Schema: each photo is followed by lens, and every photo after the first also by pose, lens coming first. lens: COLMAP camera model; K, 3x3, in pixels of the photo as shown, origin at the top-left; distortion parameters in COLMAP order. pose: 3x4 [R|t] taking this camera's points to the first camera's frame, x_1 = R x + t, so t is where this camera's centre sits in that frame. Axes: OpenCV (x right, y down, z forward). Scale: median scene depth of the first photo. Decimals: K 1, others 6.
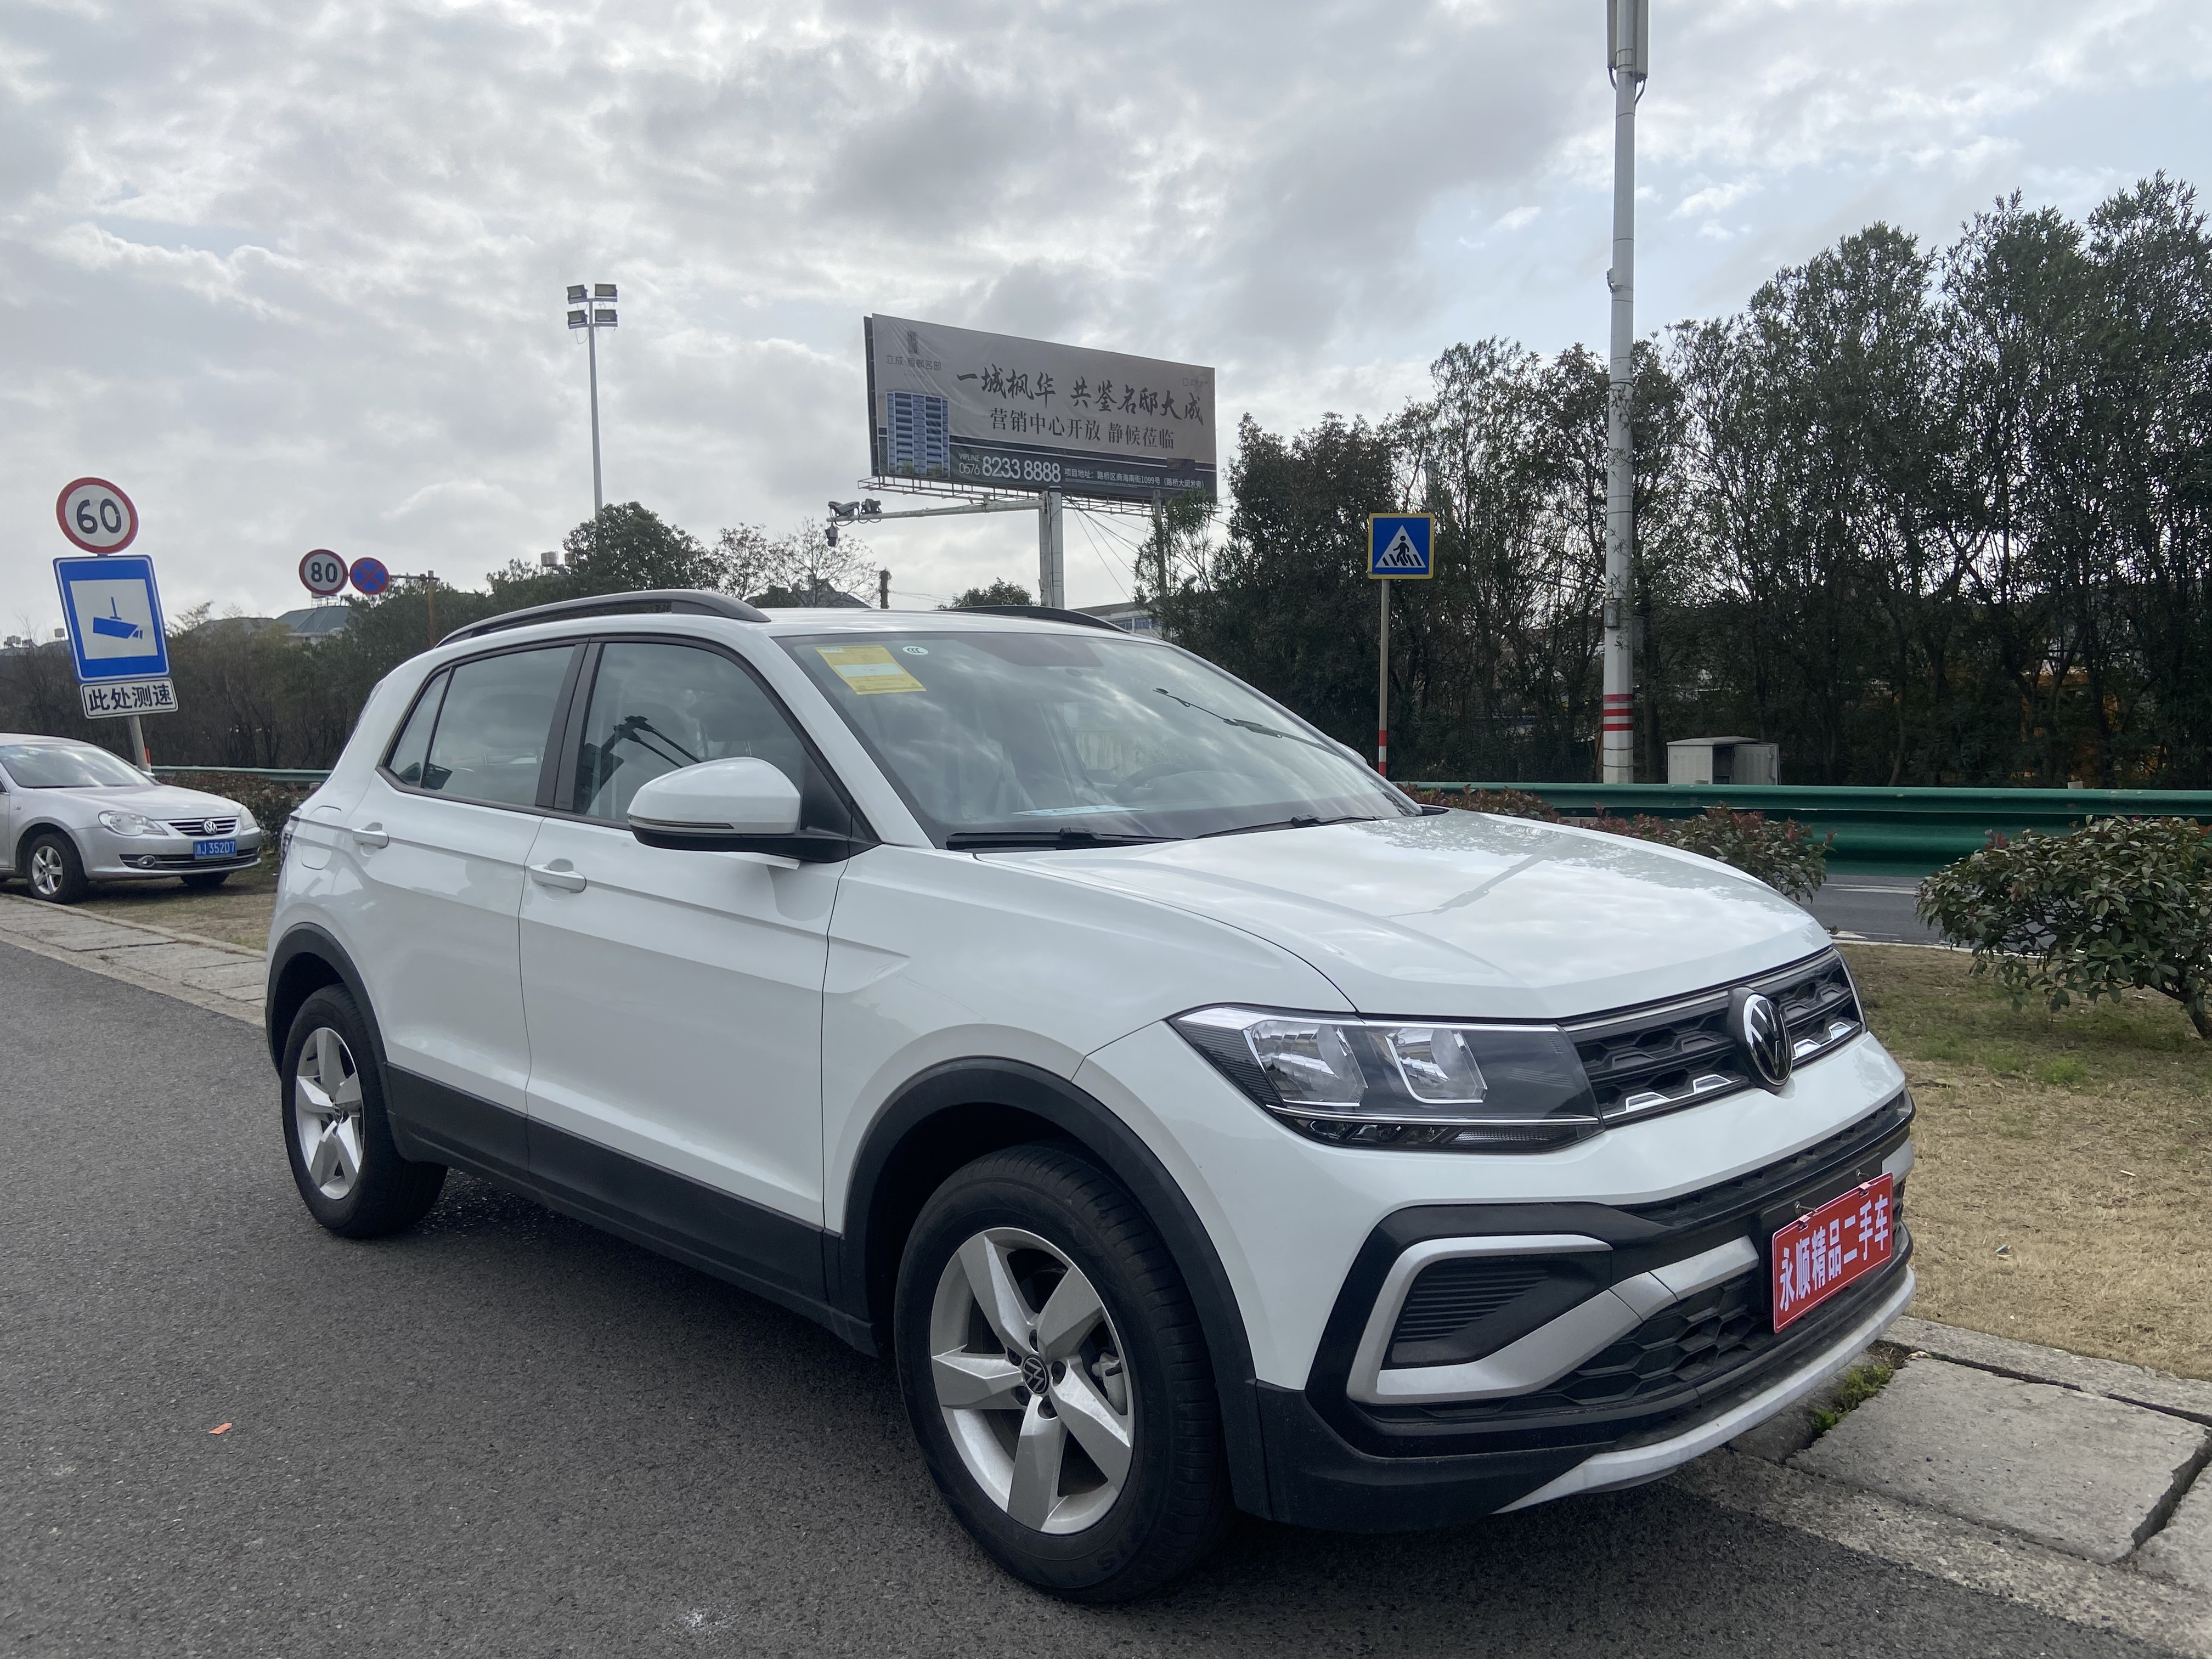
lens RADIAL K [[1635.5, 0, 1066.7], [0, 1635.5, 828.3], [0, 0, 1]] dist [0.193244, -0.222955]
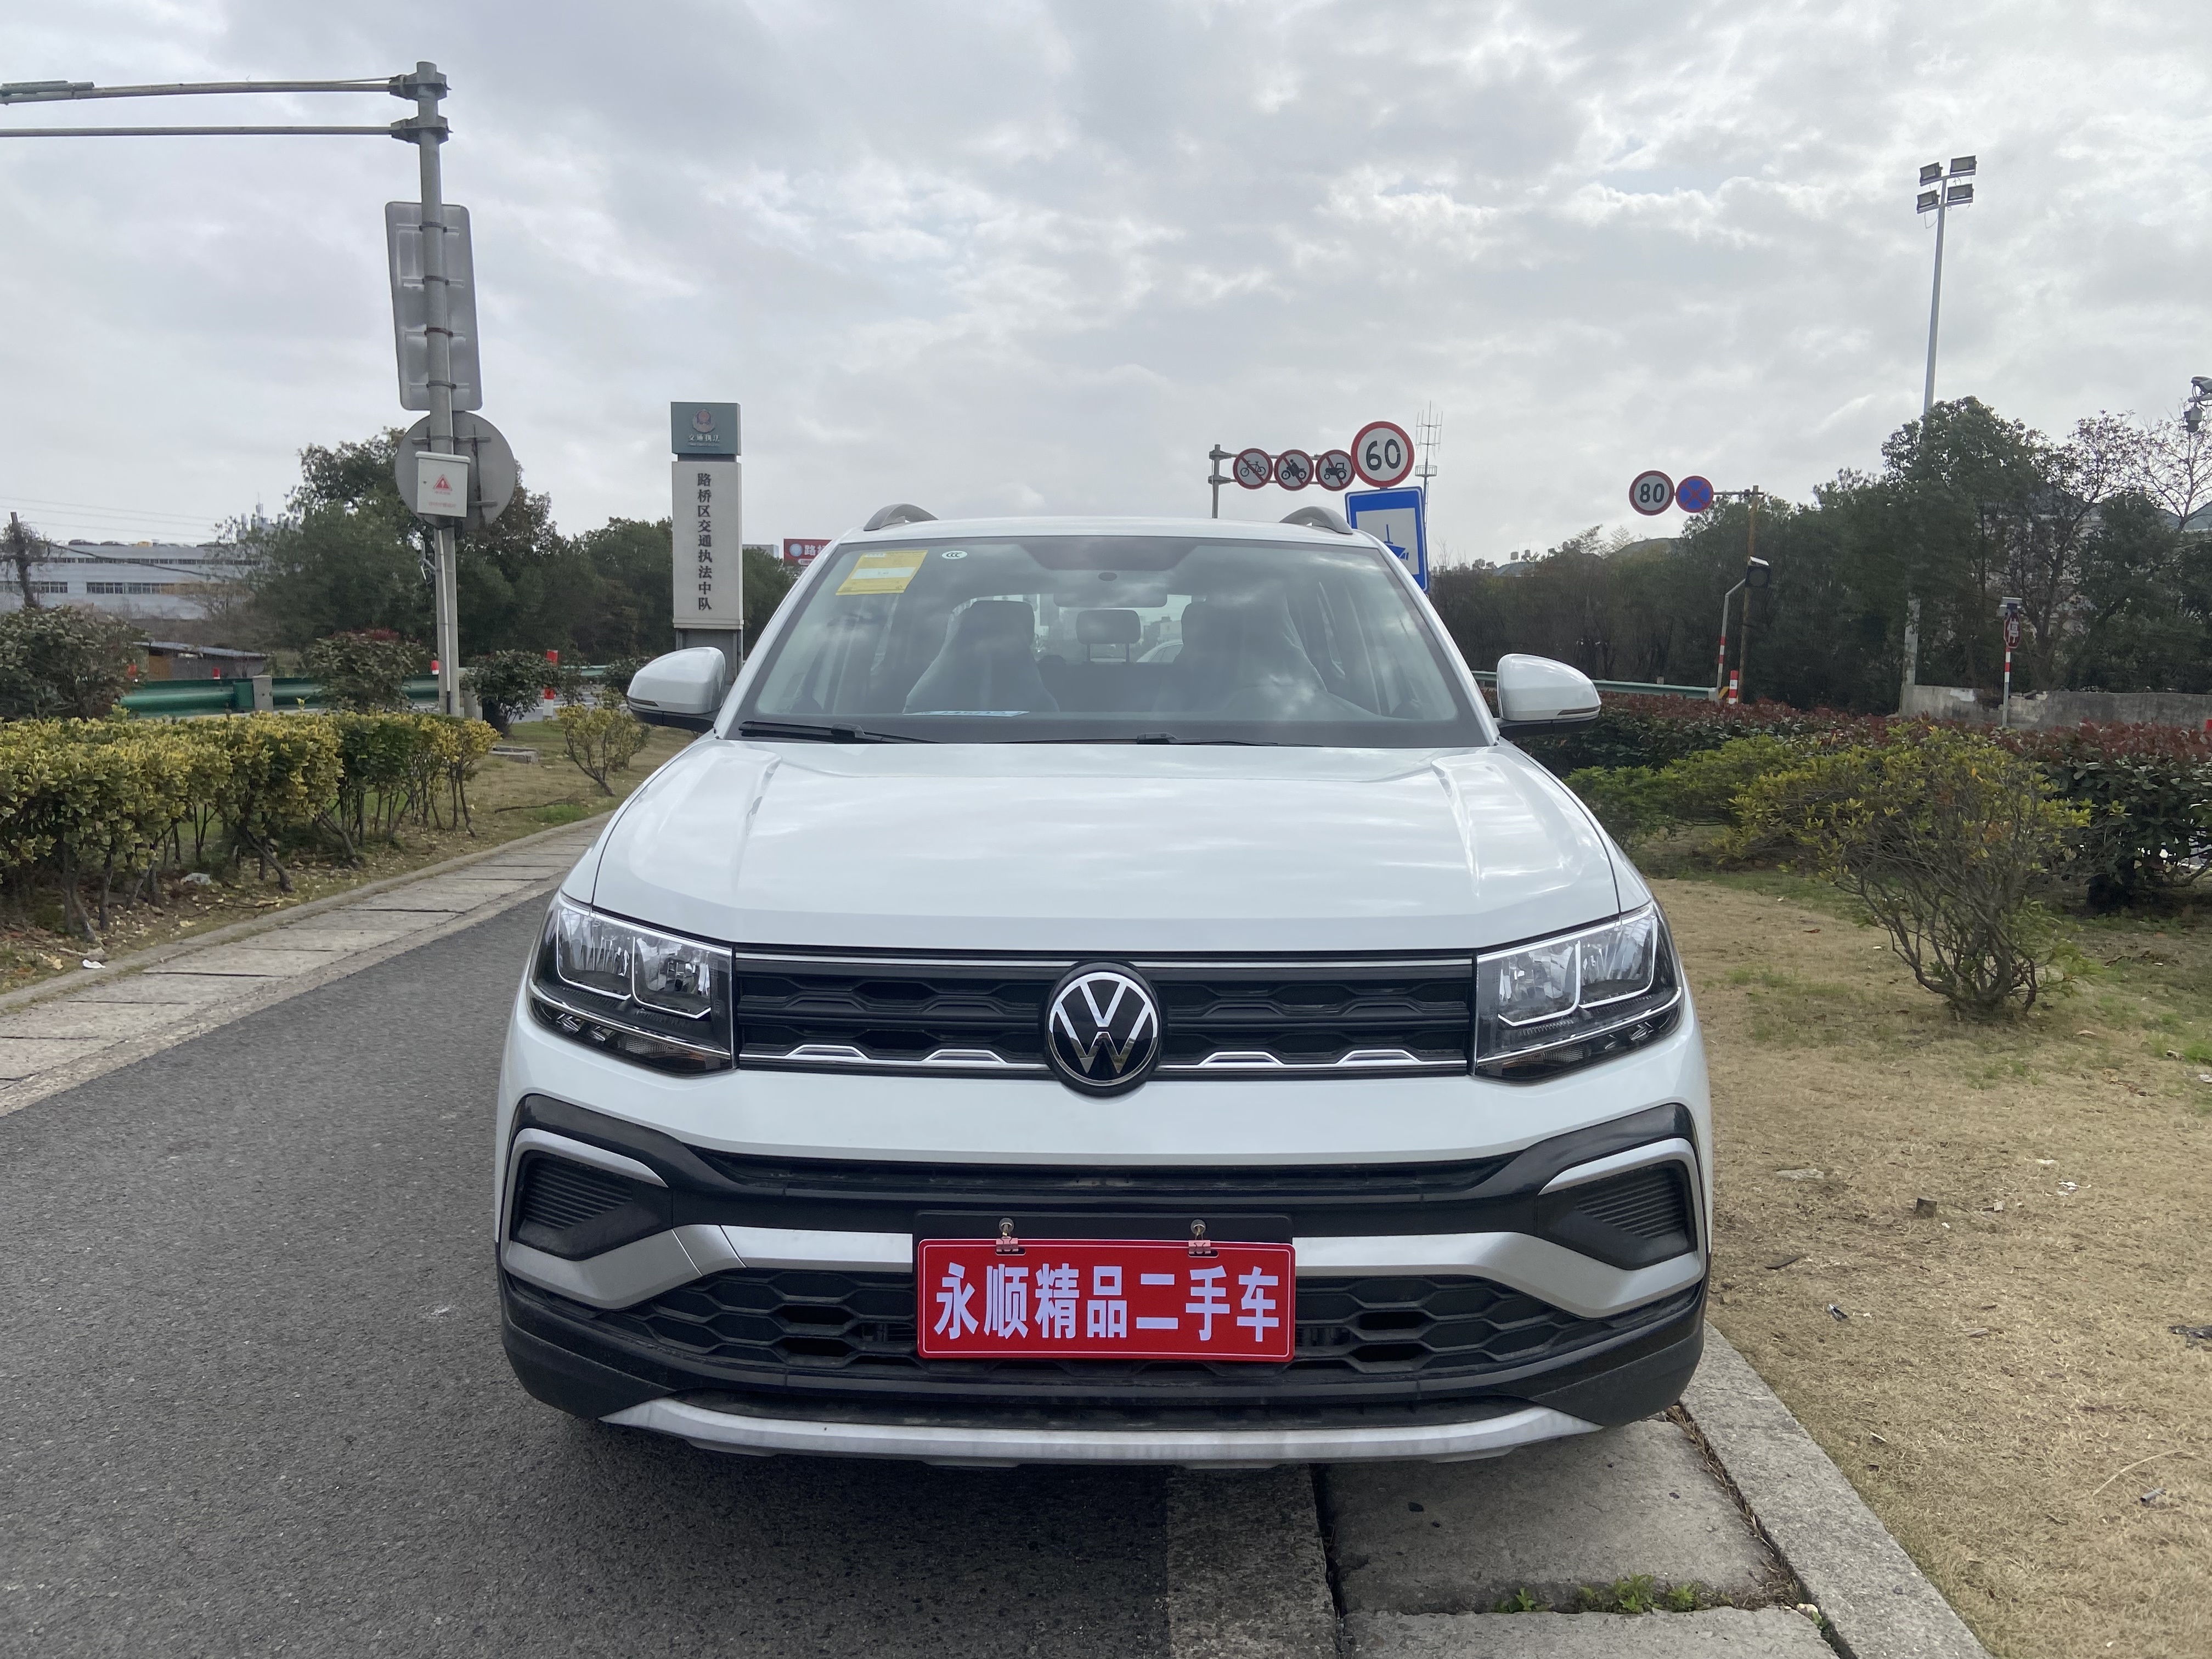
lens RADIAL K [[1641.3, 0, 1103.7], [0, 1641.3, 818.9], [0, 0, 1]] dist [0.121197, -0.151977]
pose [[0.704018, 0.105510, -0.702301, 0.070214], [-0.075097, 0.994418, 0.074115, -0.002307], [0.706201, 0.000562, 0.708011, 0.032835]]
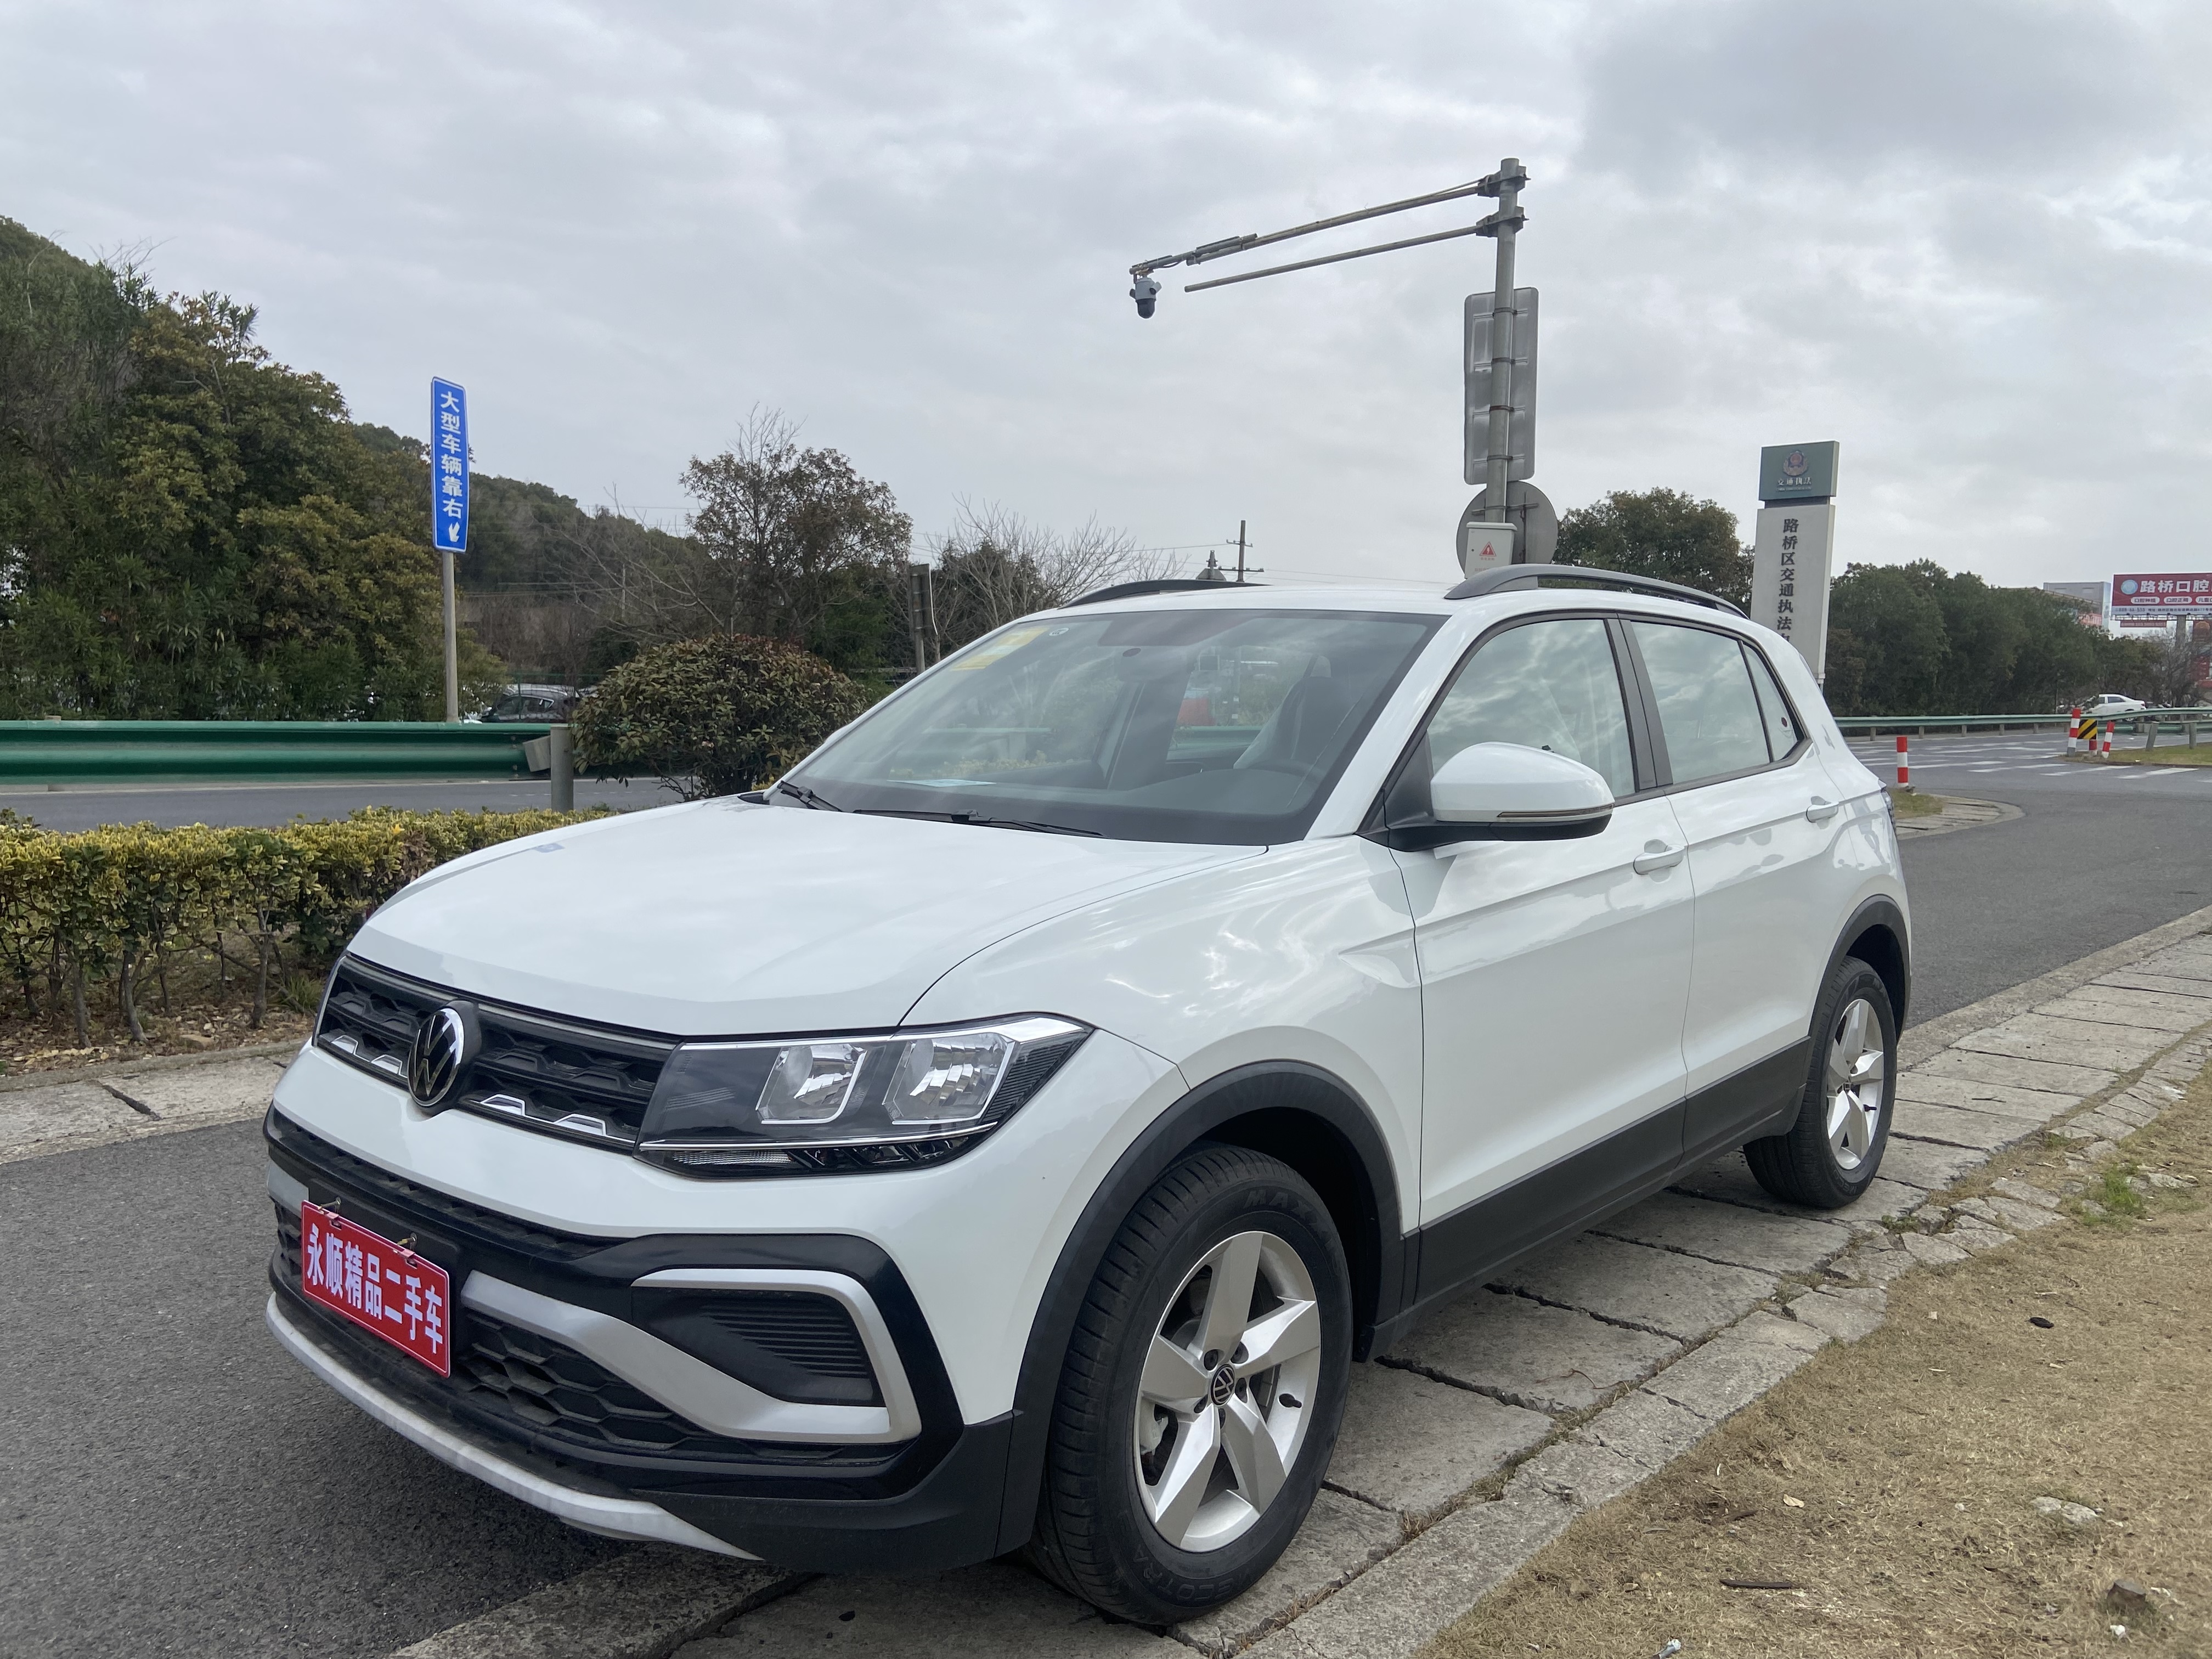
lens RADIAL K [[1641.3, 0, 1103.7], [0, 1641.3, 818.9], [0, 0, 1]] dist [0.121197, -0.151977]
pose [[0.057592, 0.109804, -0.992283, 0.098234], [-0.086150, 0.990772, 0.104636, -0.009708], [0.994616, 0.079459, 0.066521, 0.095266]]
